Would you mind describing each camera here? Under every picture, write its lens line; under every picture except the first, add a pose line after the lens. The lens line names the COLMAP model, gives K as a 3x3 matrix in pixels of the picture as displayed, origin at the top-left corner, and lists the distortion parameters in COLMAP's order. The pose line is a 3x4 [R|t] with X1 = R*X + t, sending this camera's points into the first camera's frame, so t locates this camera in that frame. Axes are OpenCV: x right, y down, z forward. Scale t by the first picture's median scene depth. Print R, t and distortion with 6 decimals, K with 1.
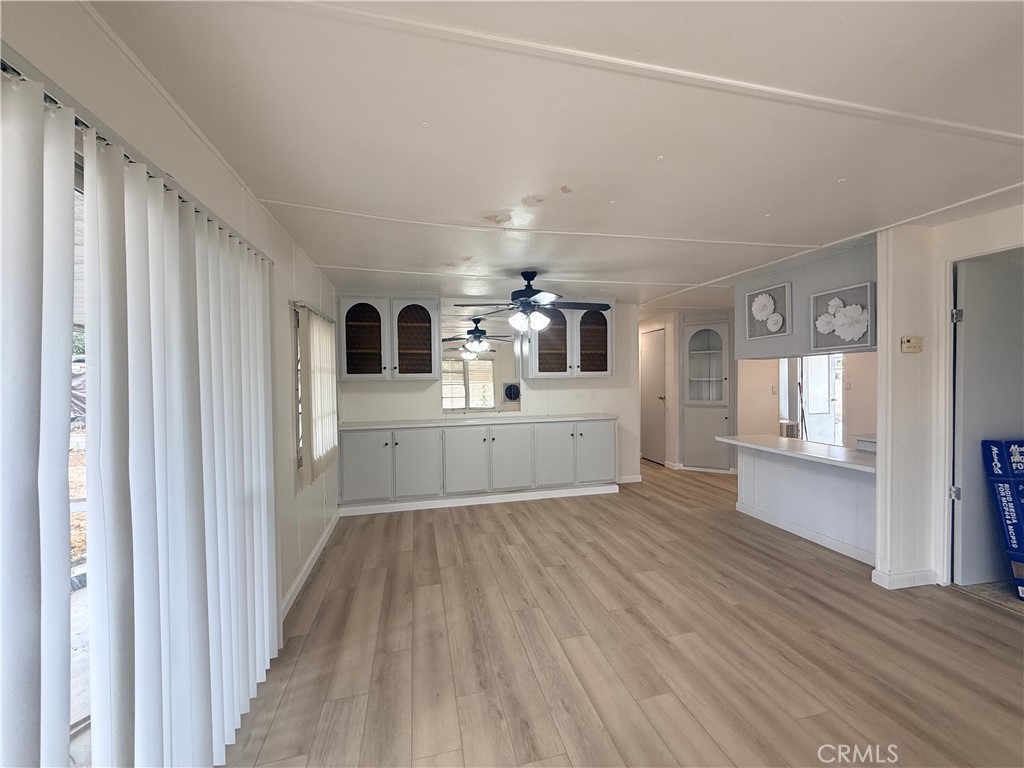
lens RADIAL K [[406.6, 0, 512.0], [0, 406.6, 384.0], [0, 0, 1]] dist [-0.000709, 0.000394]
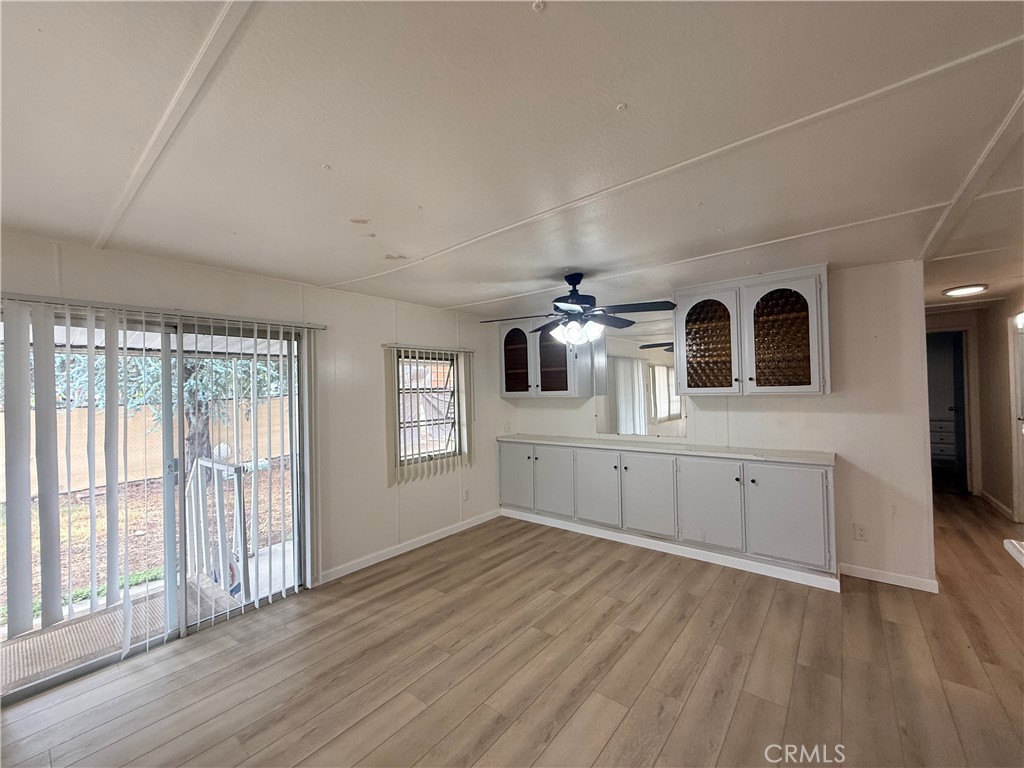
lens RADIAL K [[406.6, 0, 512.0], [0, 406.6, 384.0], [0, 0, 1]] dist [-0.000709, 0.000394]
pose [[0.605969, -0.012916, -0.795383, 0.535837], [0.005884, 0.999914, -0.011755, -0.034367], [0.795467, 0.002443, 0.605993, 0.327008]]
